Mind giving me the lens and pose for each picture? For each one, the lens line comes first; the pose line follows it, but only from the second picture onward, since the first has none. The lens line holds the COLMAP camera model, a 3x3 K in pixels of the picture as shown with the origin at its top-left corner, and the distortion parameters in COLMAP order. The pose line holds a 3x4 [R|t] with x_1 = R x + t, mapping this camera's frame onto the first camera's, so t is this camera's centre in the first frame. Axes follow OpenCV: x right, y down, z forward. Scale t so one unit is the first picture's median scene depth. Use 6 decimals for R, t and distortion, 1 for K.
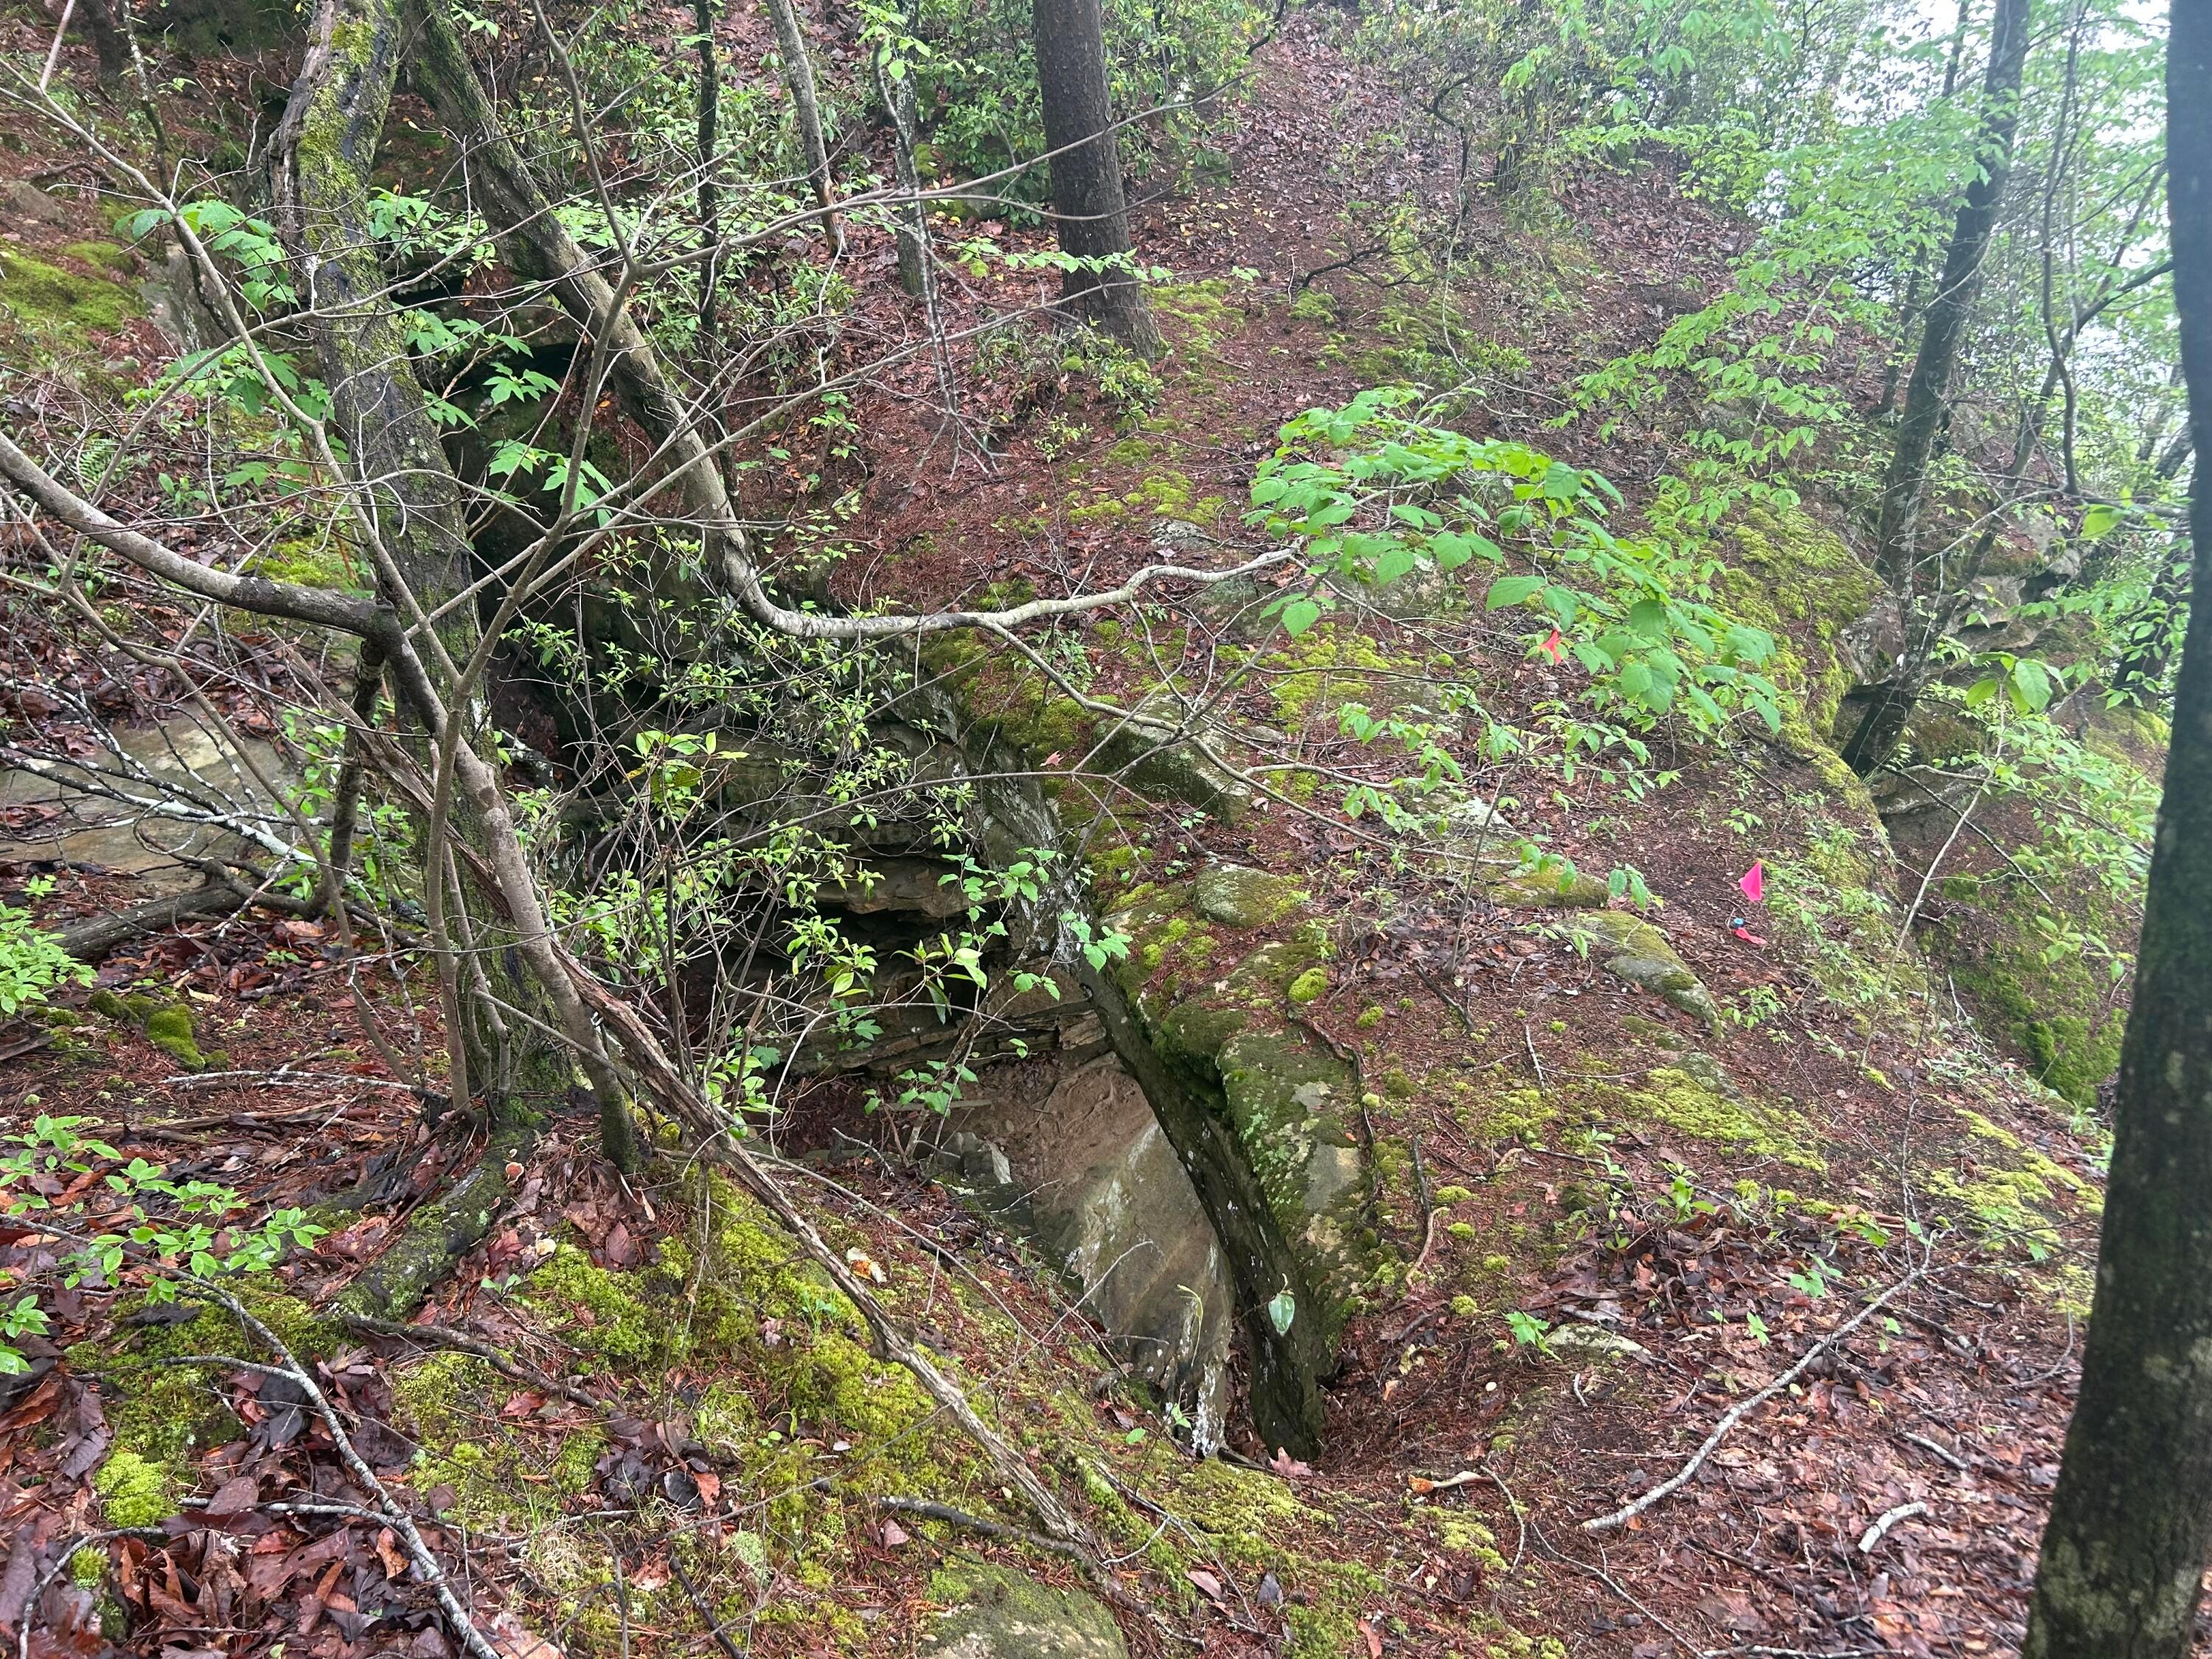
lens RADIAL K [[1685.8, 0, 1115.6], [0, 1685.8, 850.3], [0, 0, 1]] dist [0.058028, -0.059980]
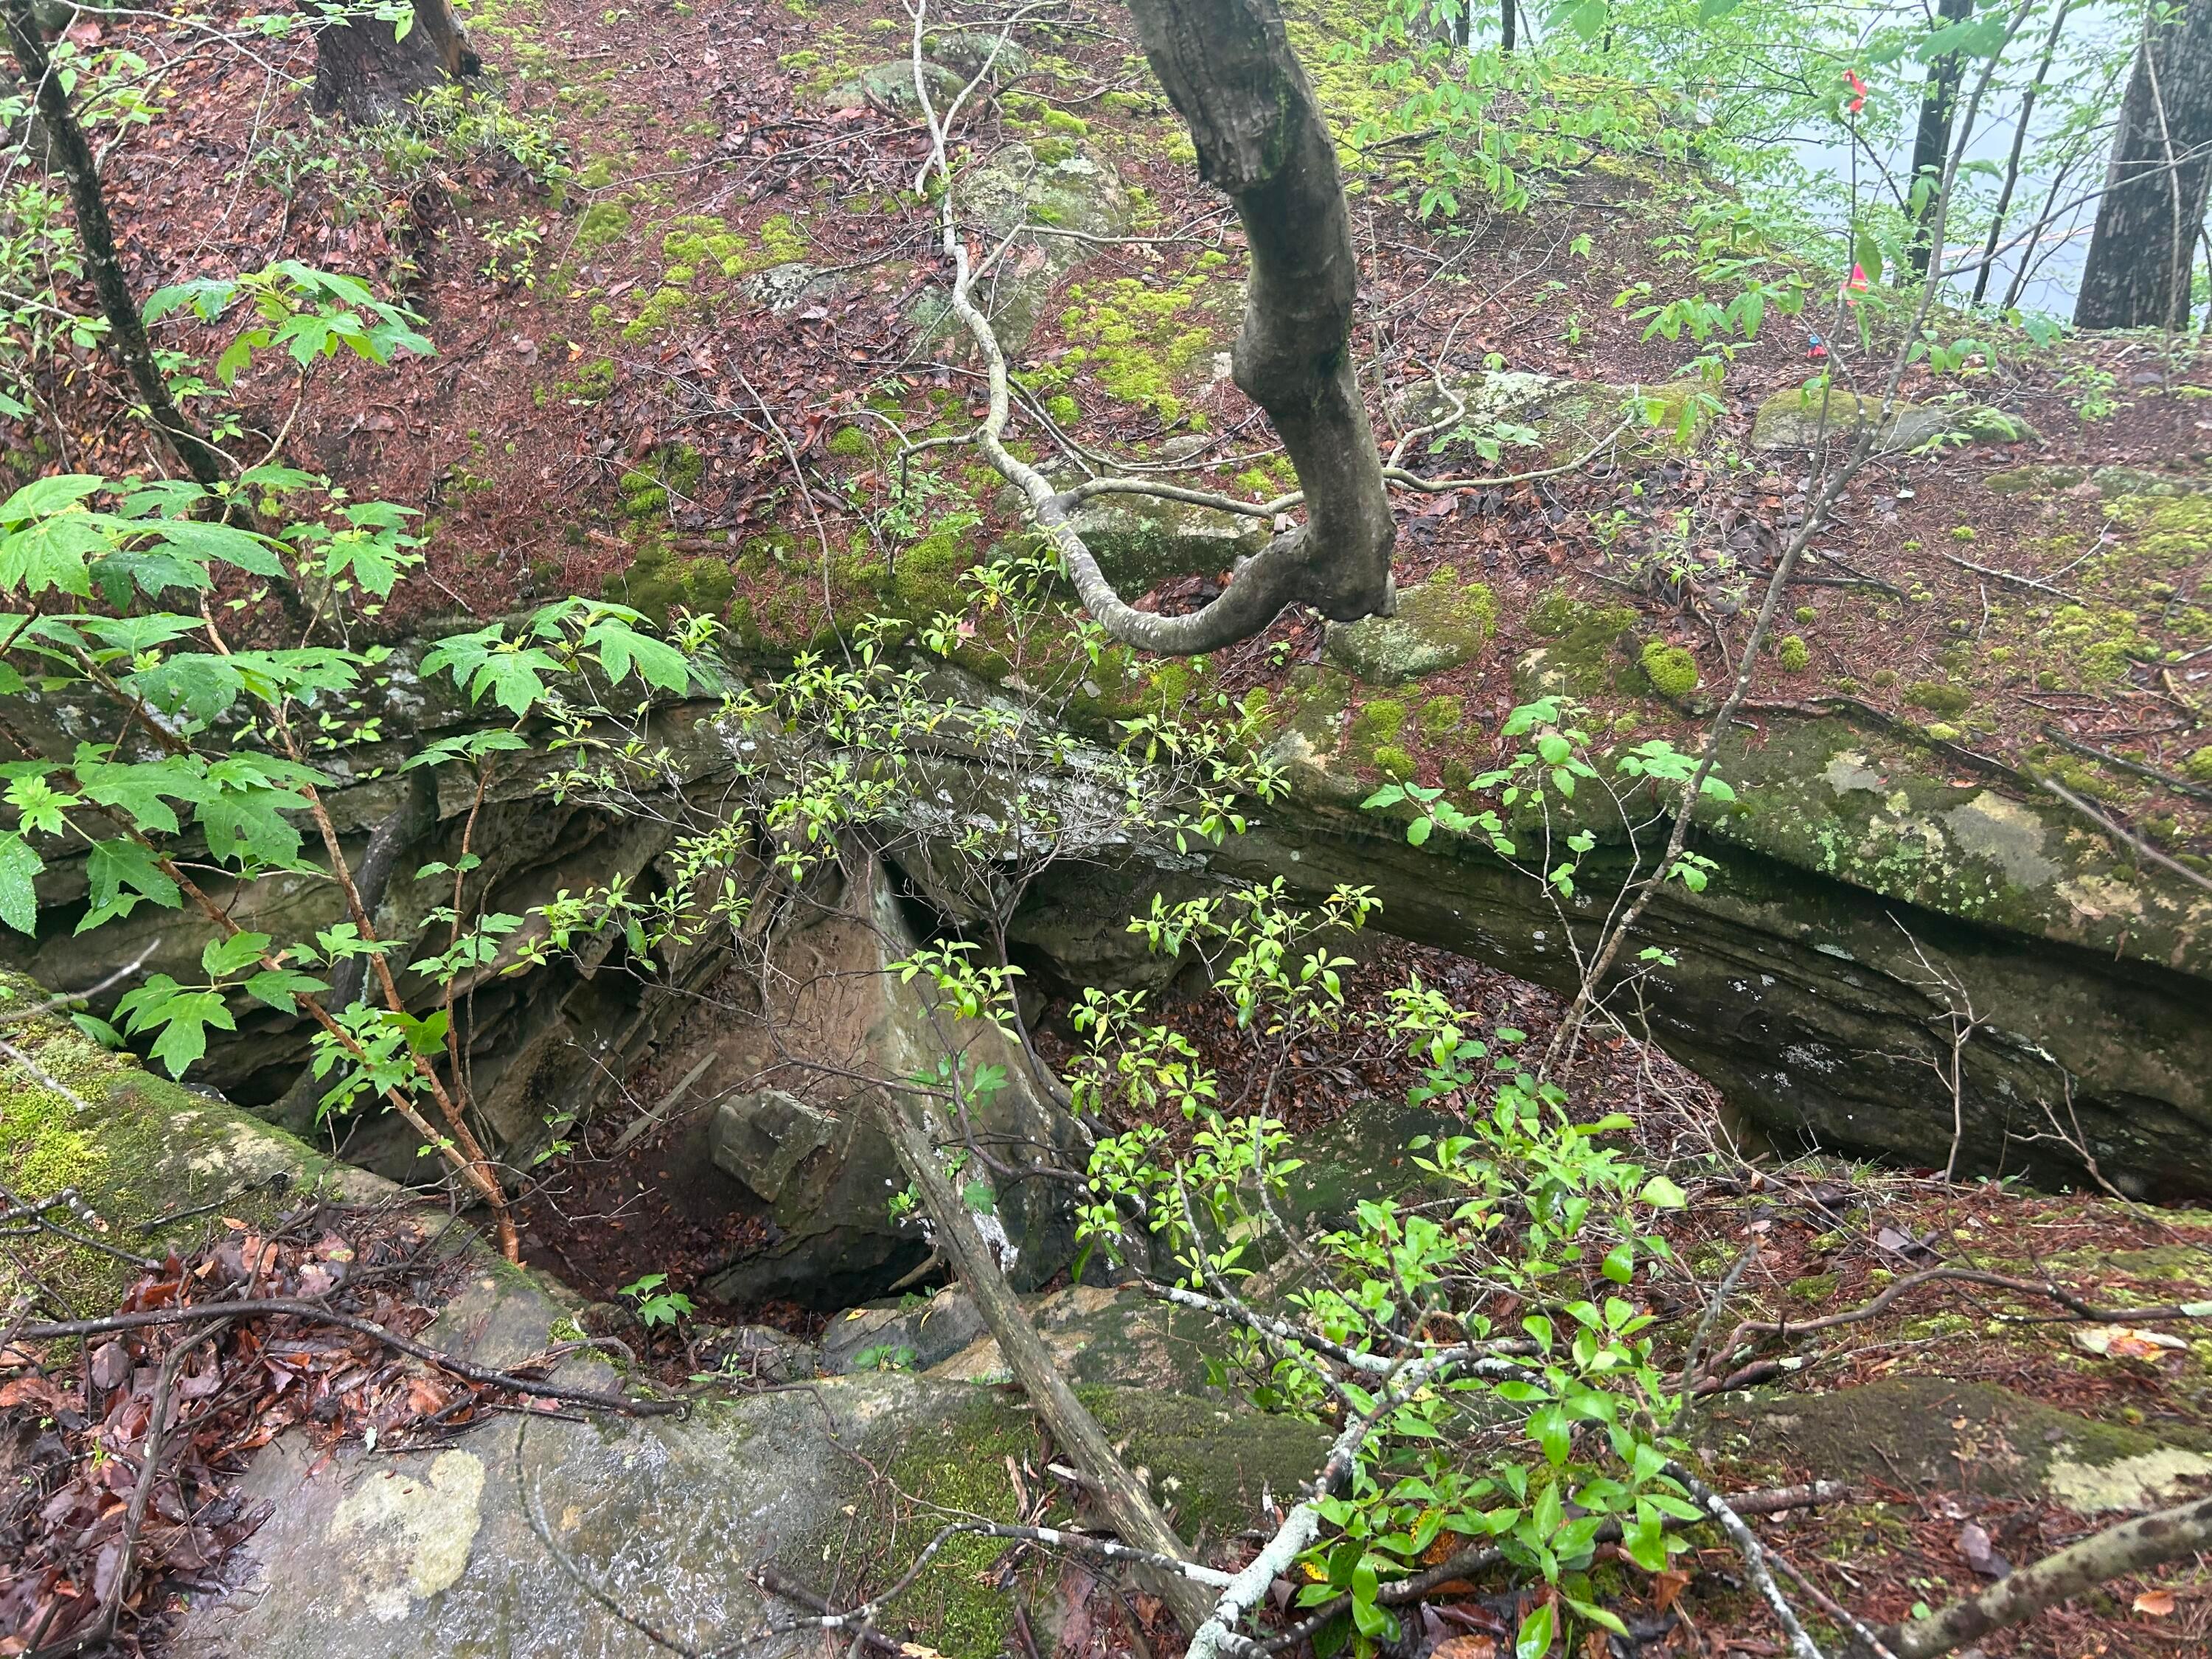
lens RADIAL K [[1685.8, 0, 1101.7], [0, 1685.8, 820.5], [0, 0, 1]] dist [0.058028, -0.059980]
pose [[0.712250, -0.606646, 0.353102, -0.396659], [0.515104, 0.793460, 0.324174, -0.256524], [-0.476832, -0.049009, 0.877627, 0.424285]]
